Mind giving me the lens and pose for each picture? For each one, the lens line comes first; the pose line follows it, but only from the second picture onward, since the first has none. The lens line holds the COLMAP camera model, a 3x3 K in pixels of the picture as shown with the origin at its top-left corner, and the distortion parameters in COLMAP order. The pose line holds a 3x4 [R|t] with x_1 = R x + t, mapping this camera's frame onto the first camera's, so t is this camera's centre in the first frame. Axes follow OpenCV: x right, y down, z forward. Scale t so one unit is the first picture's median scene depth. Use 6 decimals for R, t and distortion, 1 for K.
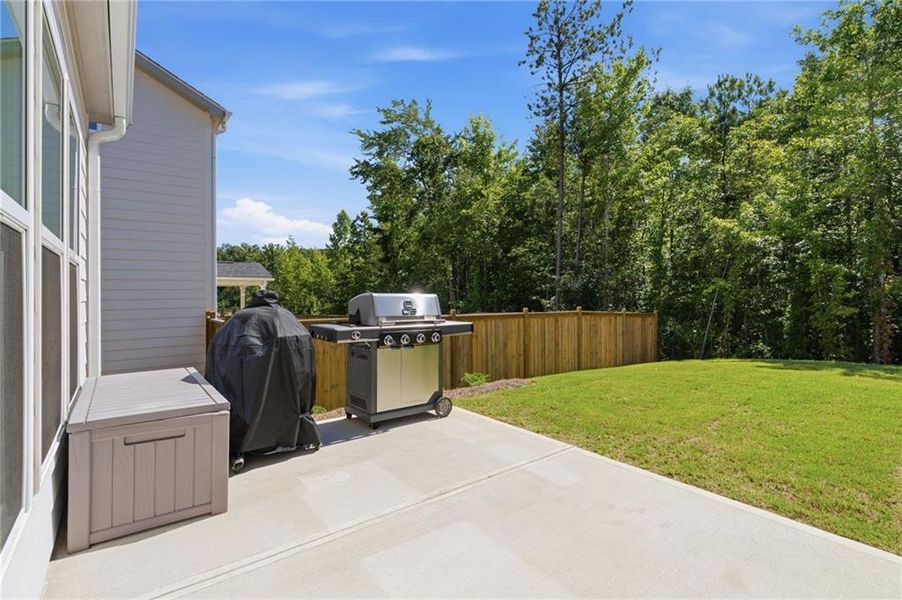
lens RADIAL K [[447.6, 0, 454.2], [0, 447.6, 294.3], [0, 0, 1]] dist [-0.006148, -0.000570]
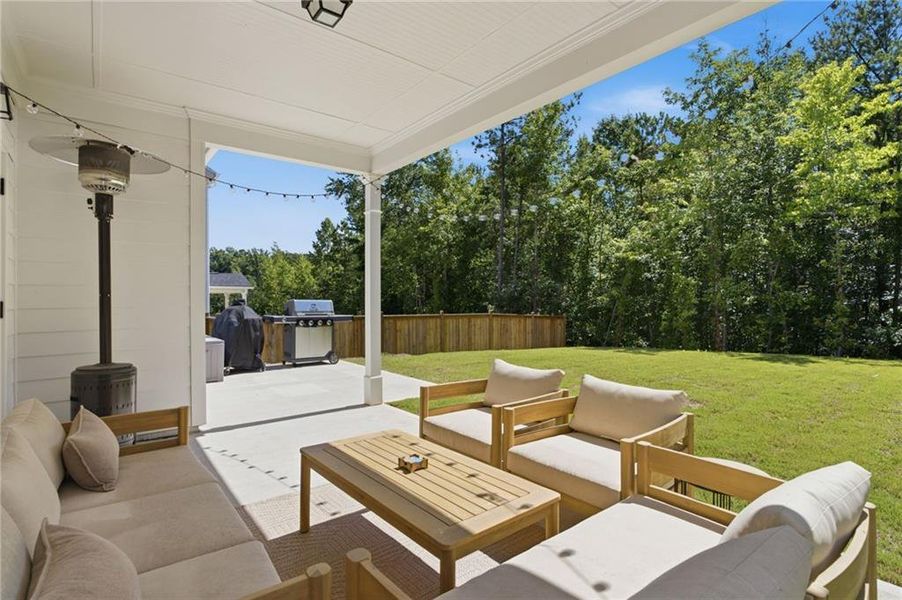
lens RADIAL K [[447.6, 0, 448.4], [0, 447.6, 303.6], [0, 0, 1]] dist [-0.006148, -0.000570]
pose [[0.999825, 0.000636, 0.018714, 0.068978], [-0.000757, 0.999979, 0.006427, 0.000289], [-0.018710, -0.006440, 0.999804, -0.148595]]
